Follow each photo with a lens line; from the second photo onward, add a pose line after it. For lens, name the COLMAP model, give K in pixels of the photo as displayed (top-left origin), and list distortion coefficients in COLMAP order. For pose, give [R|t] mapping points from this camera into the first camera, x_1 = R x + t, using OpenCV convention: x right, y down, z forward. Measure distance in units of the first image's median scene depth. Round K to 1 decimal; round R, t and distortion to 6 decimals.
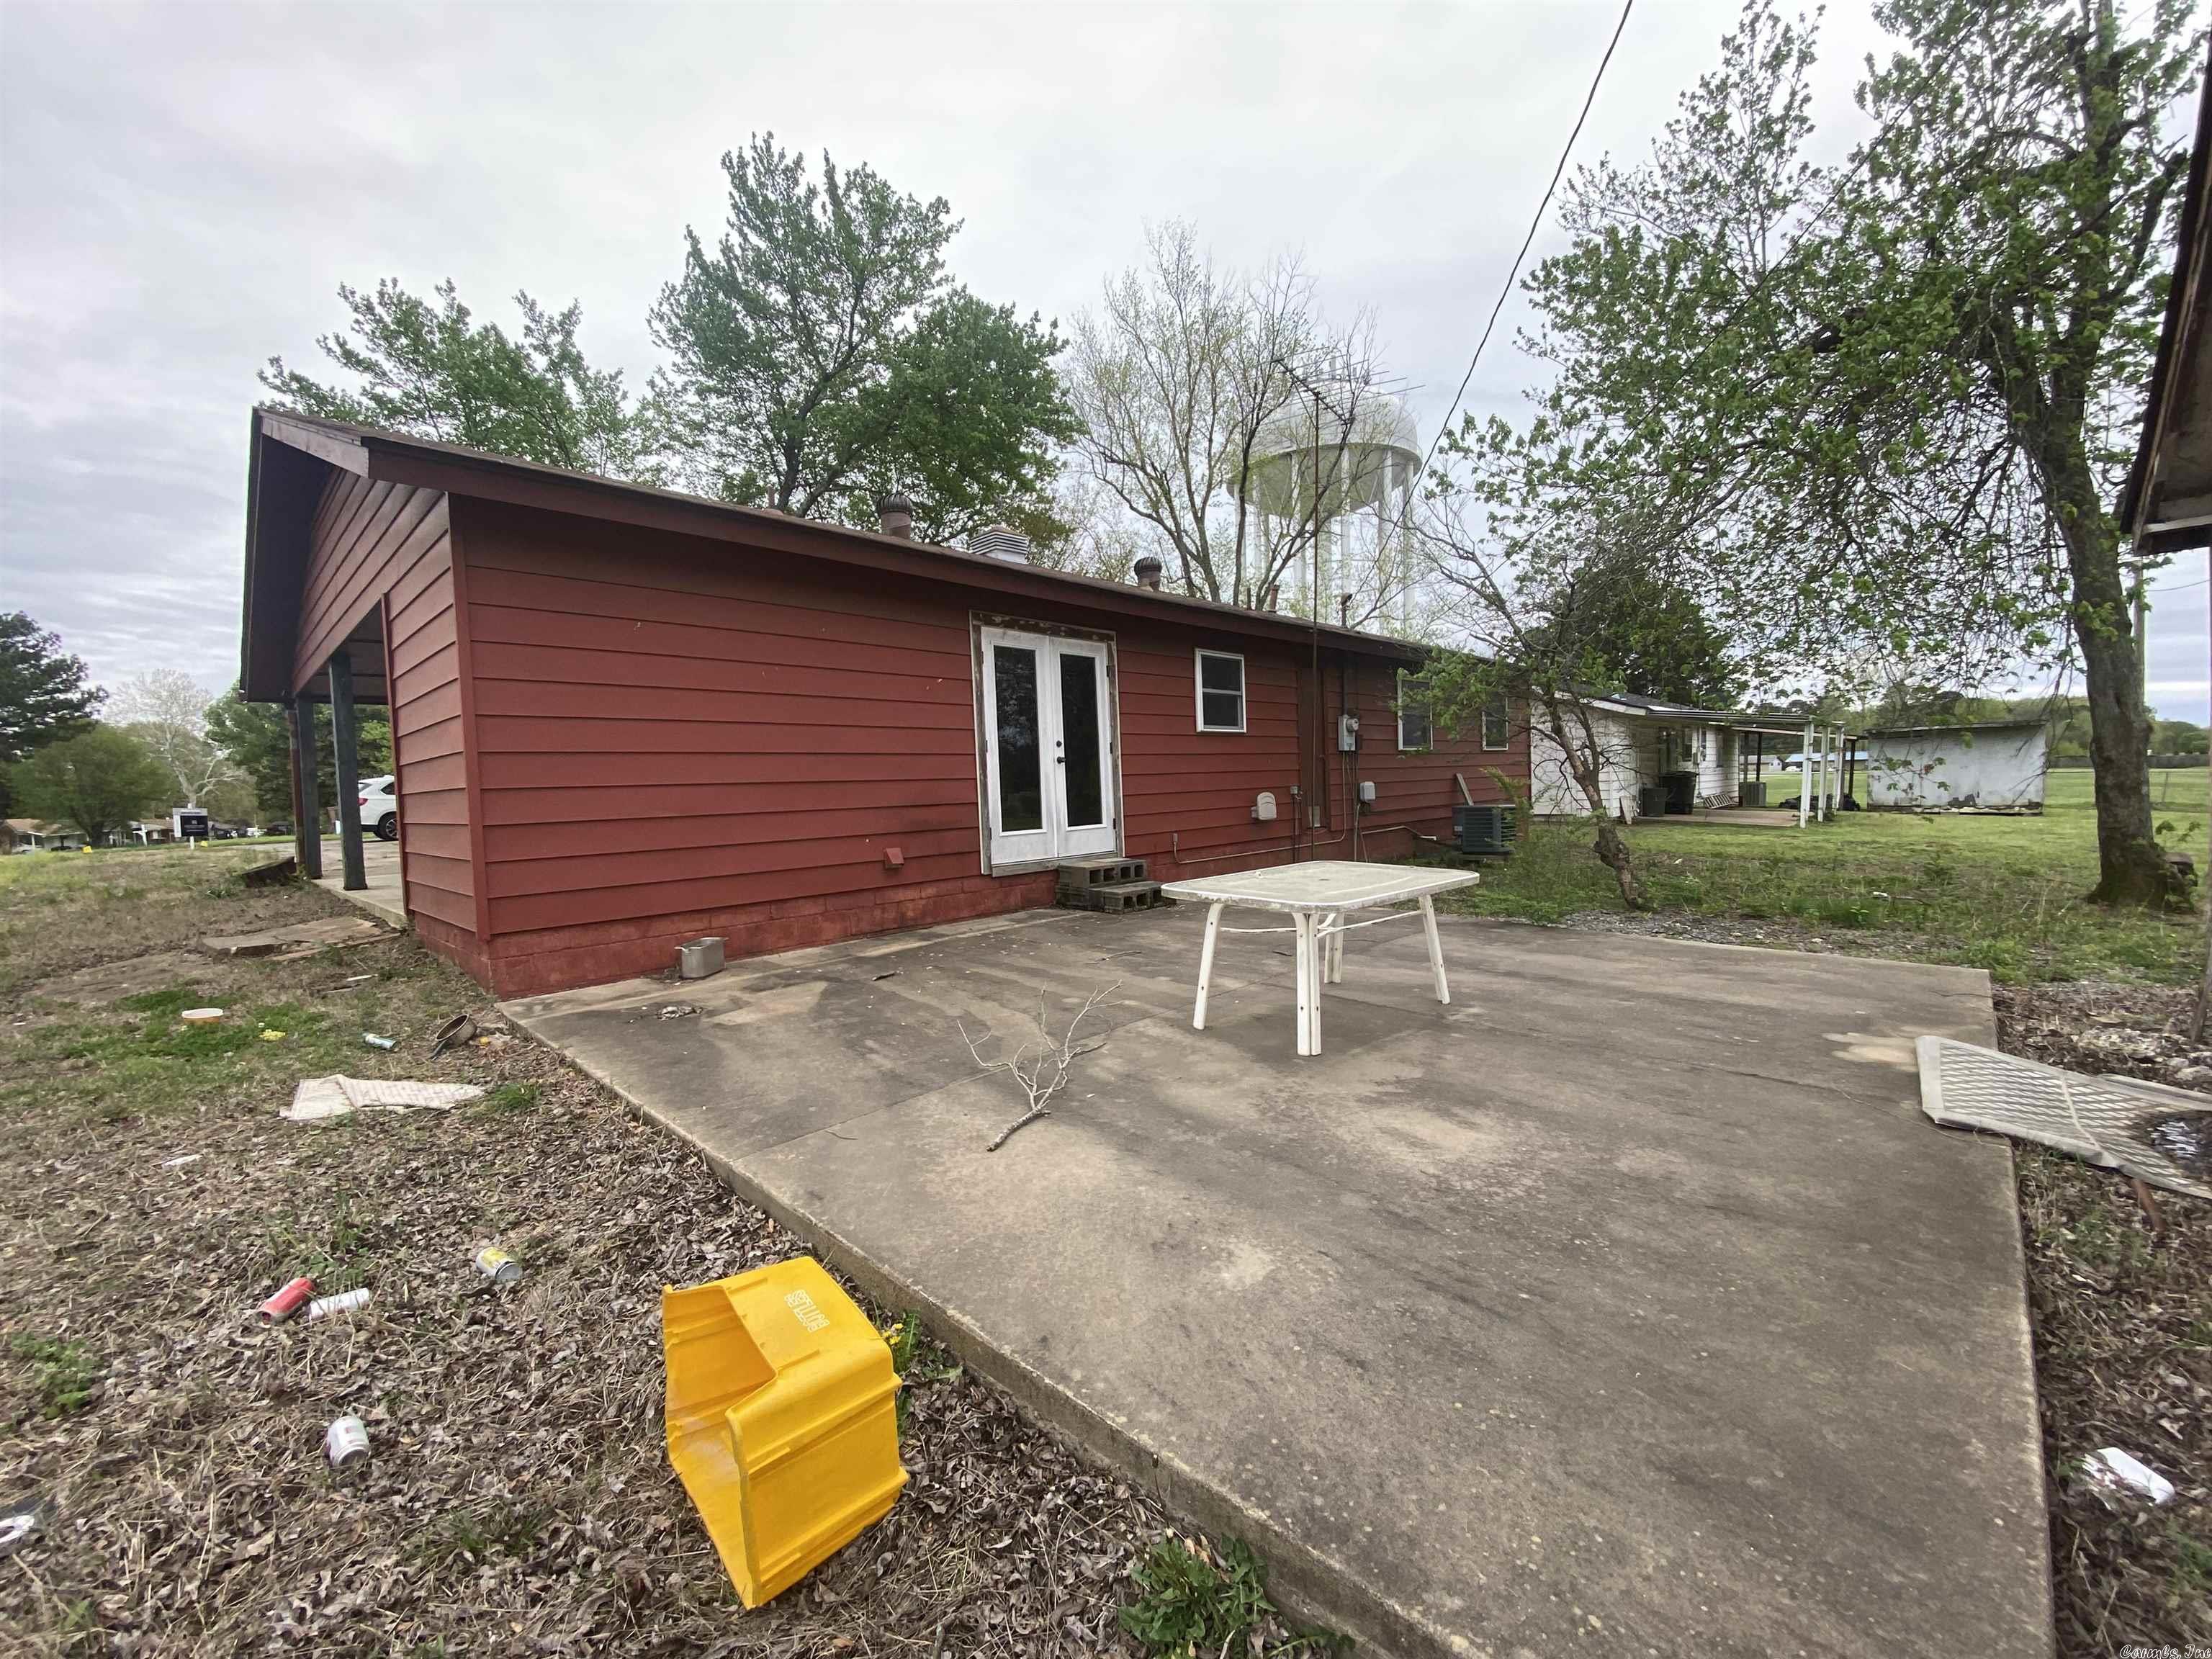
lens RADIAL K [[900.8, 0, 1105.8], [0, 900.8, 825.5], [0, 0, 1]] dist [0.016342, -0.015794]
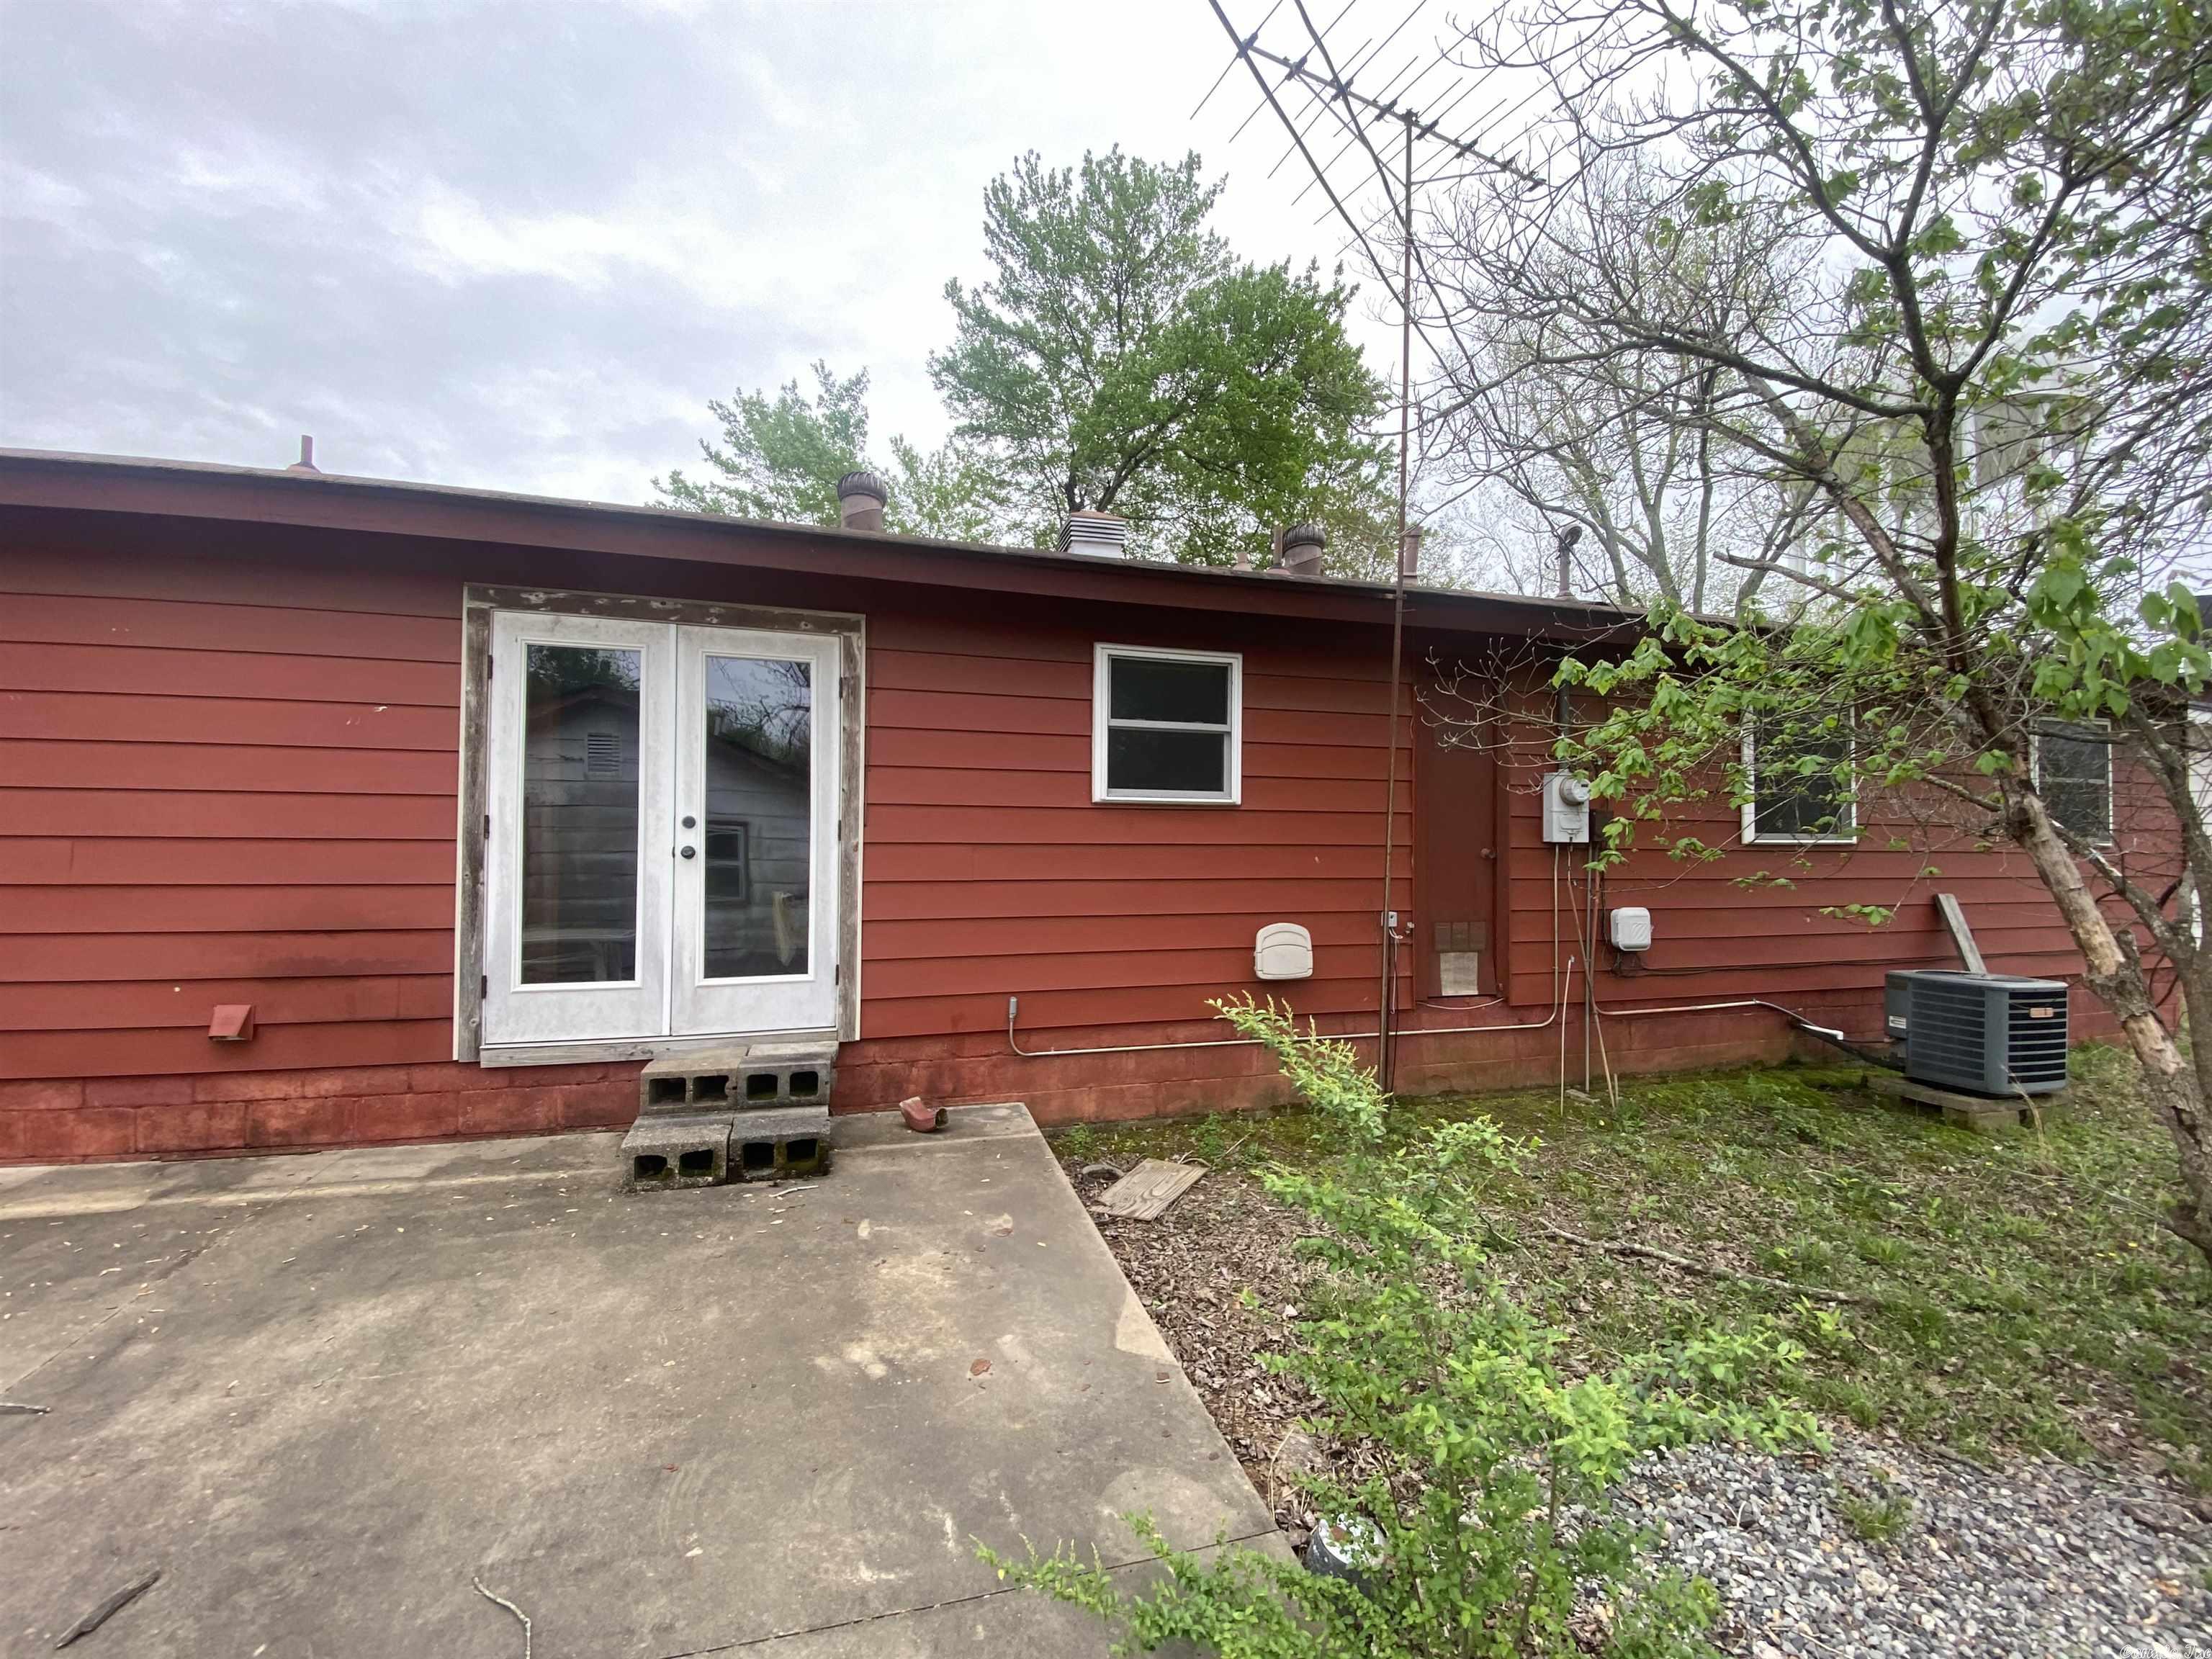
lens RADIAL K [[900.8, 0, 1107.5], [0, 900.8, 812.9], [0, 0, 1]] dist [0.016342, -0.015794]
pose [[0.865931, 0.028103, -0.499373, 0.402564], [-0.062230, 0.996716, -0.051817, -0.077846], [0.496277, 0.075946, 0.864836, 0.608191]]
